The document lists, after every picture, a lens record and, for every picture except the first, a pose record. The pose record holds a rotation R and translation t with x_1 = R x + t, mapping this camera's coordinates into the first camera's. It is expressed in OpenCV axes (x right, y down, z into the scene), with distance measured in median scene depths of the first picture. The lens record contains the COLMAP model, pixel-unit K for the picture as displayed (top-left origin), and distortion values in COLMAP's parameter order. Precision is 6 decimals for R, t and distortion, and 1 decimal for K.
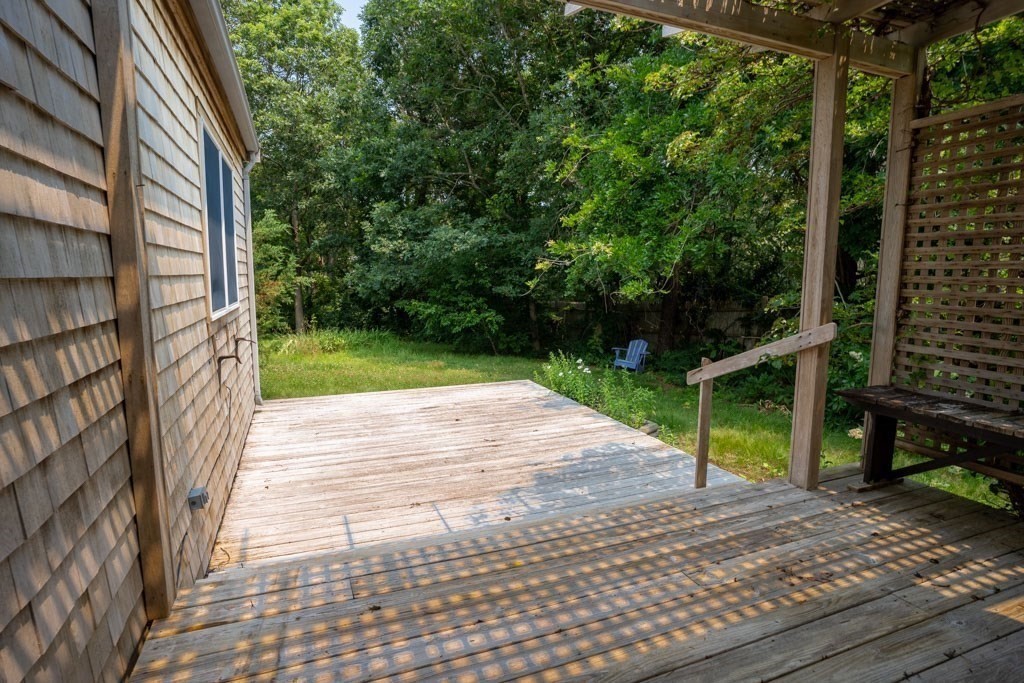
lens RADIAL K [[525.3, 0, 512.2], [0, 525.3, 342.4], [0, 0, 1]] dist [-0.001664, -0.000036]
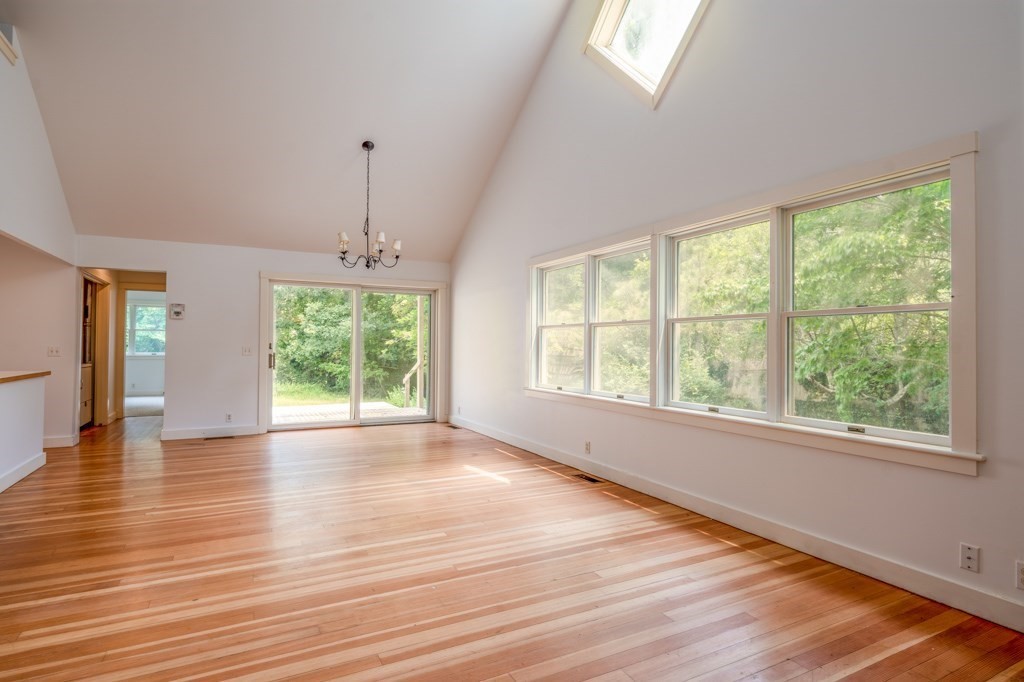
lens RADIAL K [[513.7, 0, 511.0], [0, 513.7, 341.9], [0, 0, 1]] dist [-0.026558, -0.001937]
pose [[0.994422, 0.000525, 0.105471, 0.193179], [0.013635, 0.990957, -0.133486, 0.072025], [-0.104587, 0.134180, 0.985422, -0.596088]]
